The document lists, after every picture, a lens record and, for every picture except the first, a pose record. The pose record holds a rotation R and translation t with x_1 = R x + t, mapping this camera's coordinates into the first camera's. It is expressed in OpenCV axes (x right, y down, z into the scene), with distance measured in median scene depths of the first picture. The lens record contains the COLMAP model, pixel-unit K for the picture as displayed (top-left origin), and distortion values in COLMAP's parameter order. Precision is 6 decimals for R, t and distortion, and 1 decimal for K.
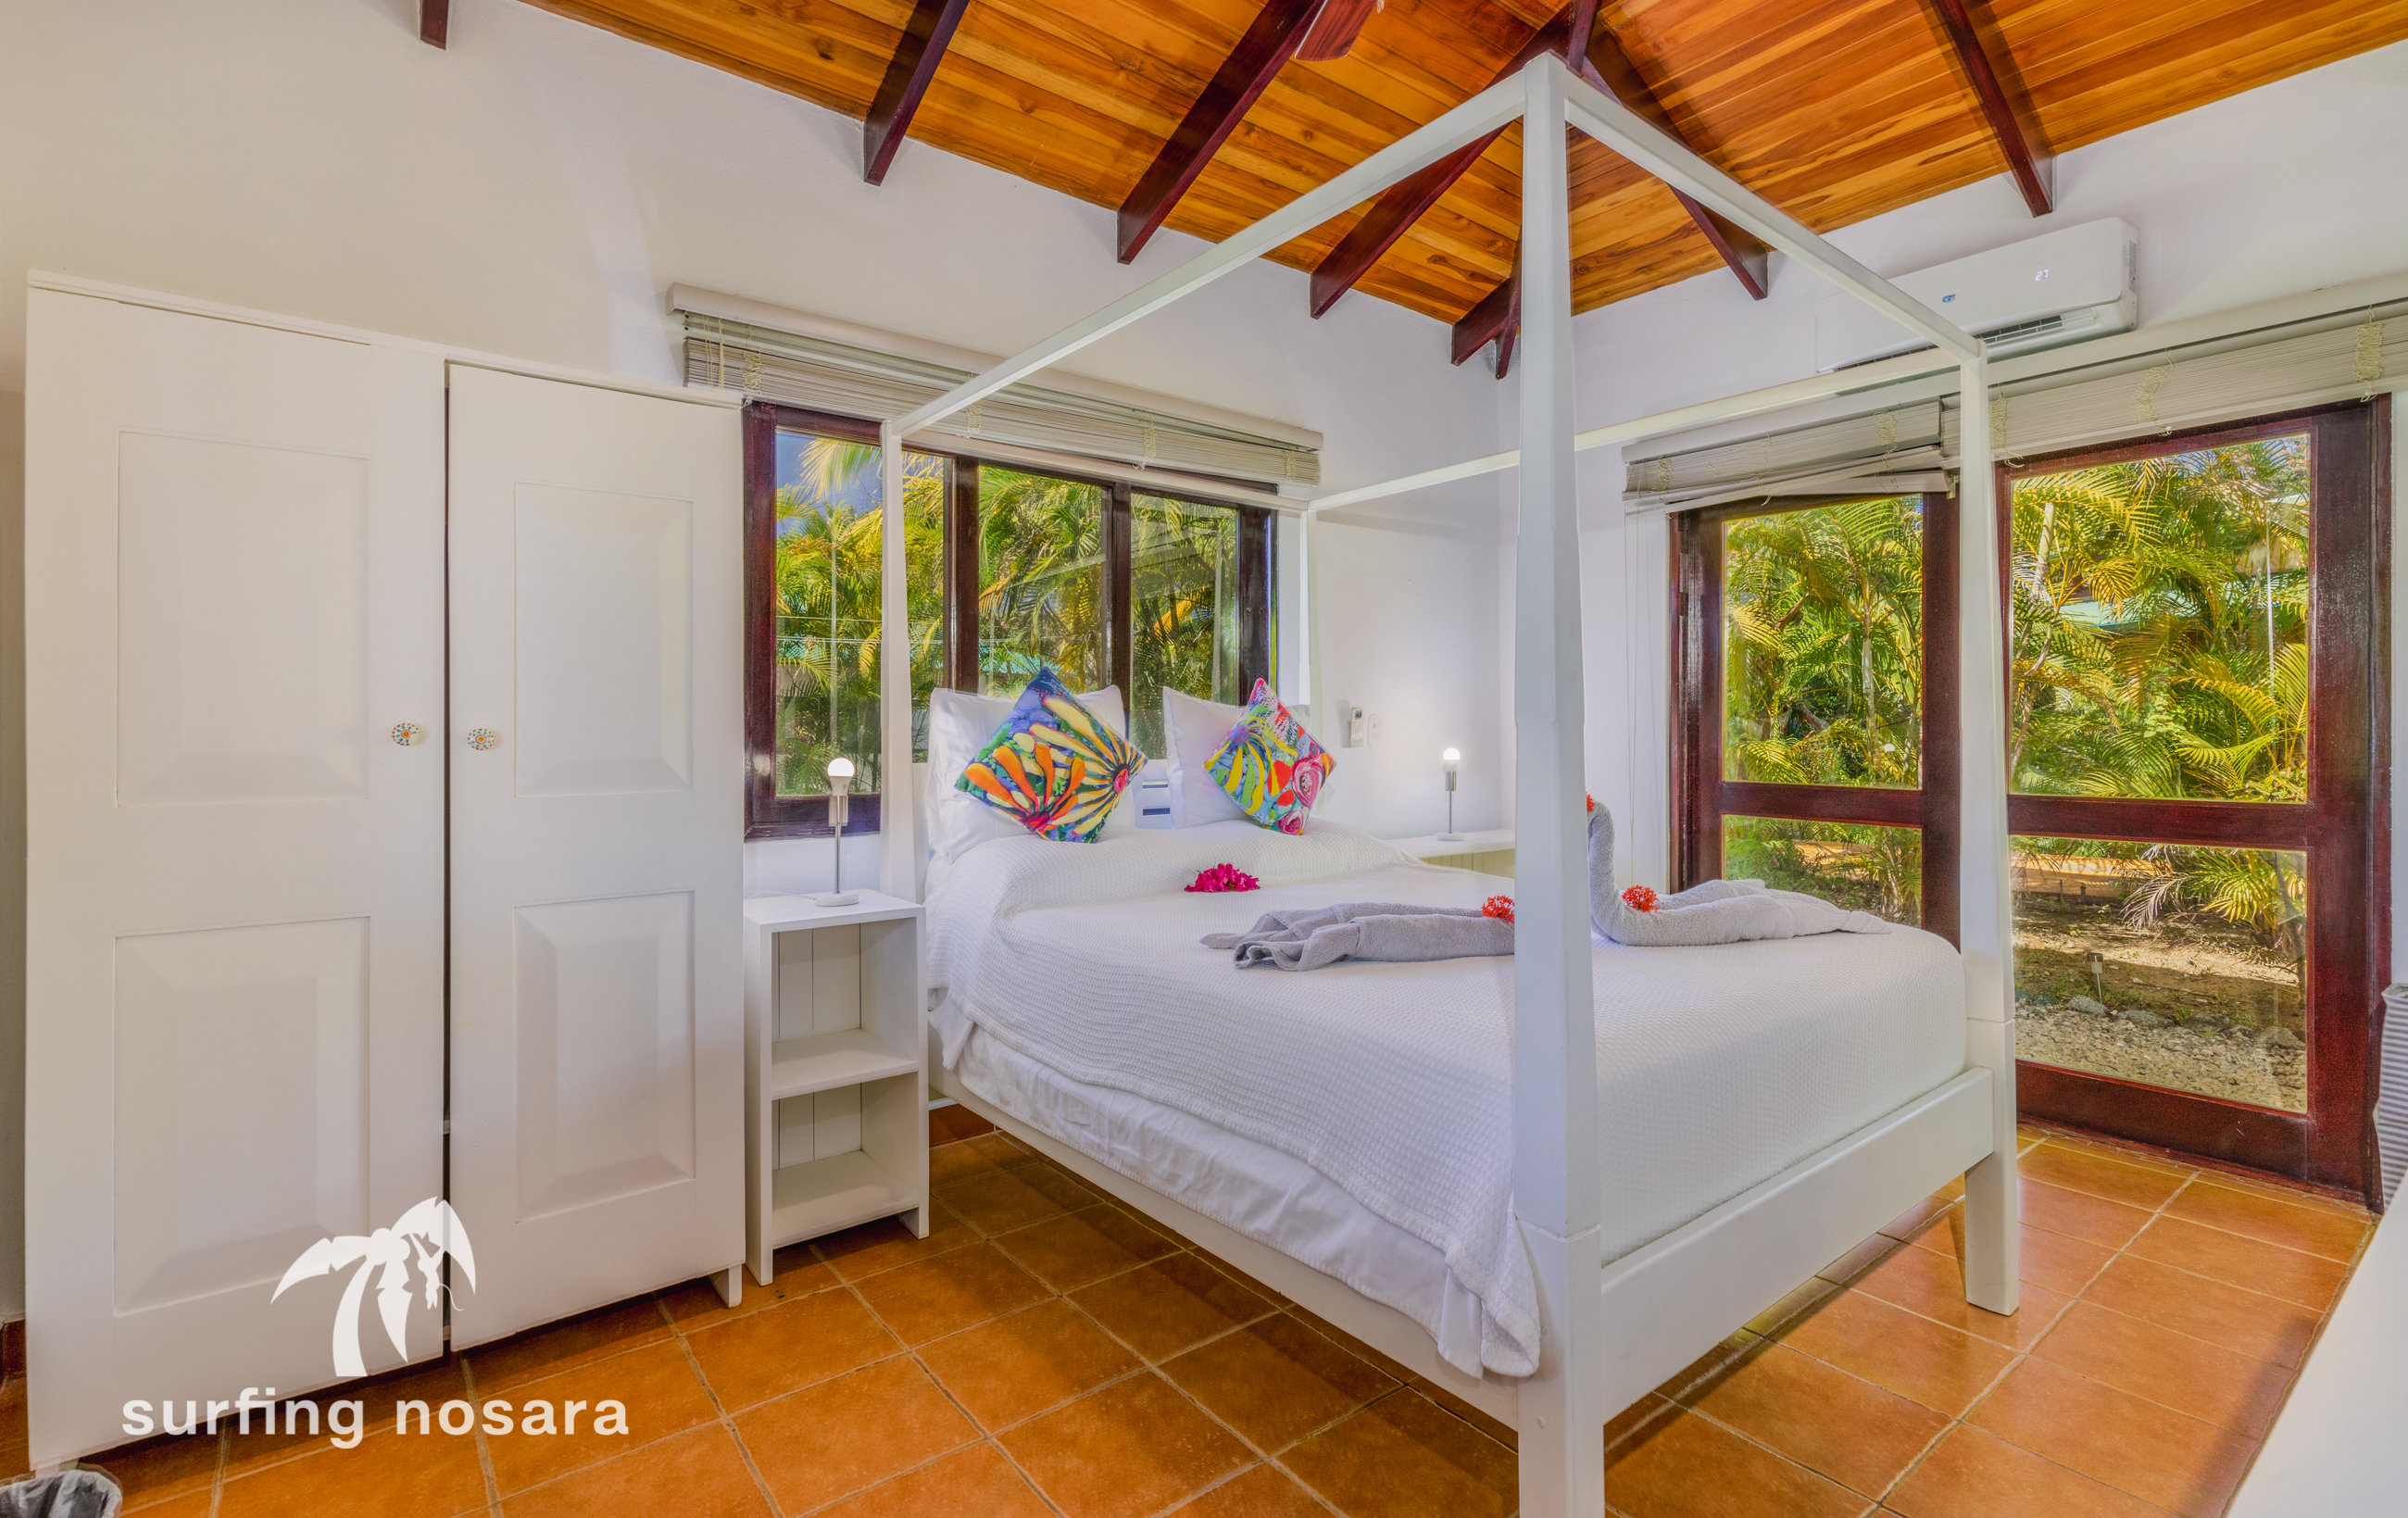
lens RADIAL K [[1107.0, 0, 1204.0], [0, 1107.0, 759.0], [0, 0, 1]] dist [-0.002860, -0.000510]
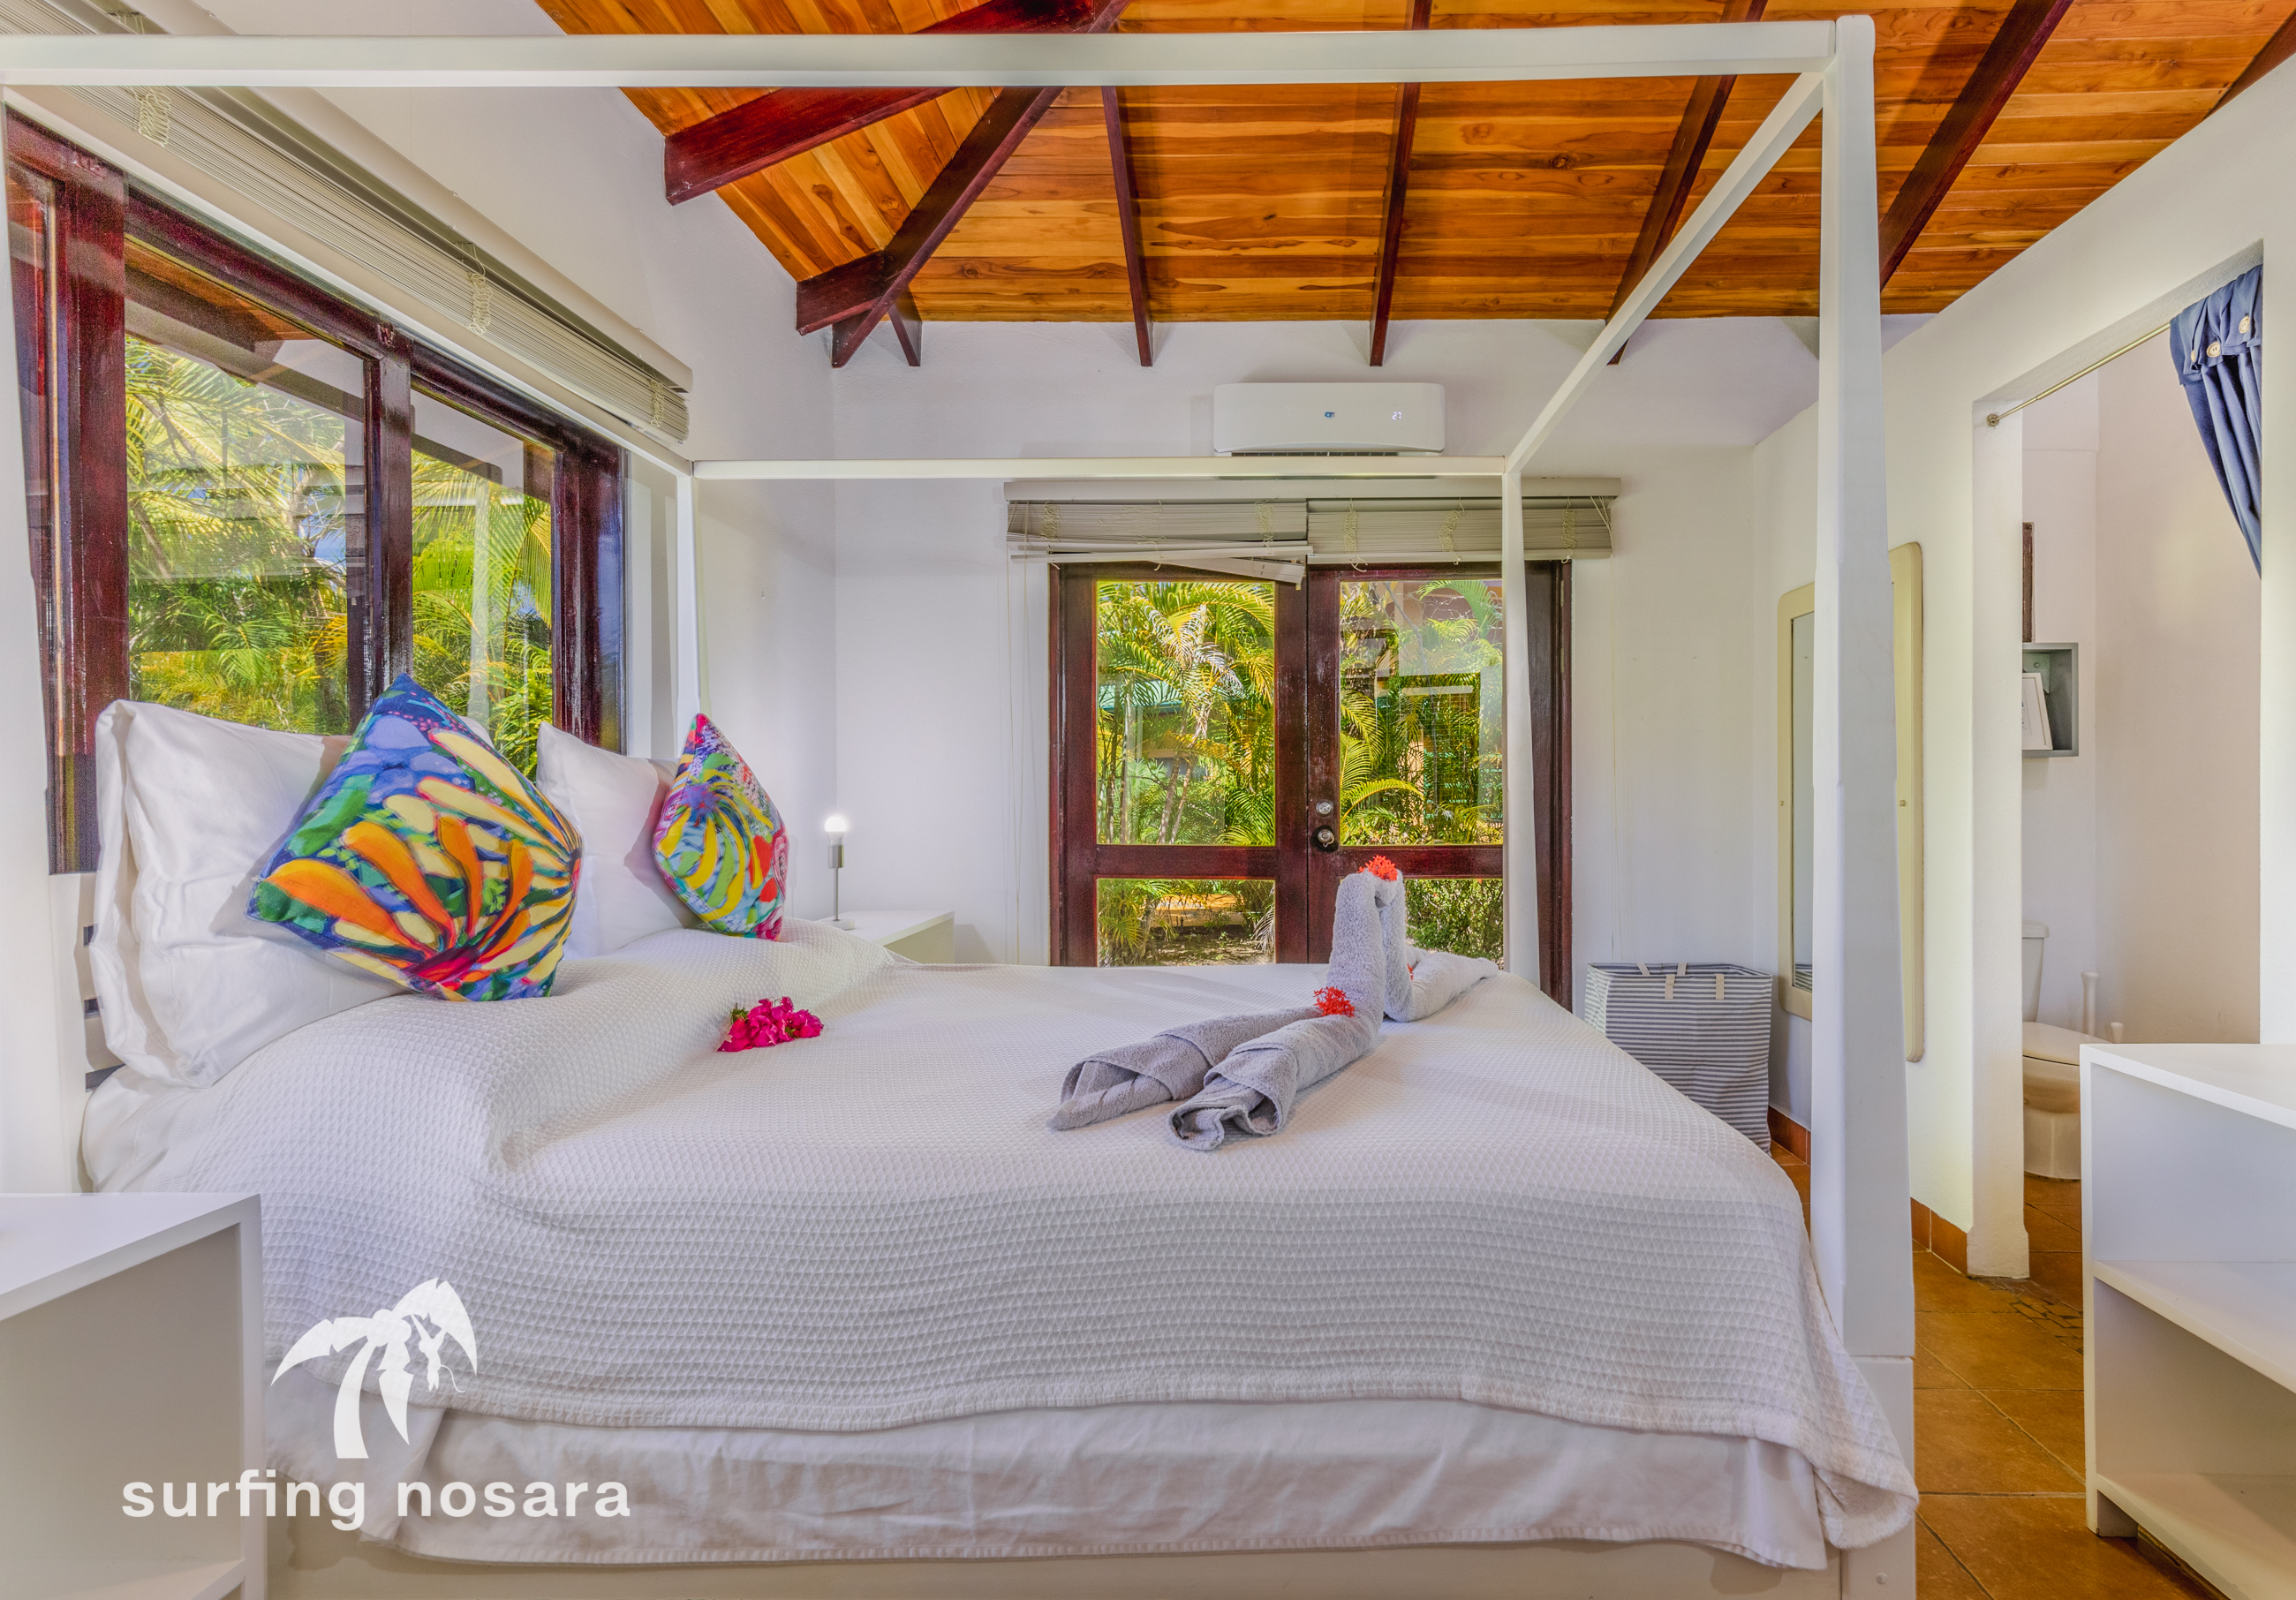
lens RADIAL K [[1140.9, 0, 1148.0], [0, 1140.9, 800.0], [0, 0, 1]] dist [0.010392, -0.000528]
pose [[0.622423, -0.004350, 0.782669, -0.361722], [0.017967, 0.999800, -0.008731, -0.011097], [-0.782475, 0.019497, 0.622377, 0.409939]]
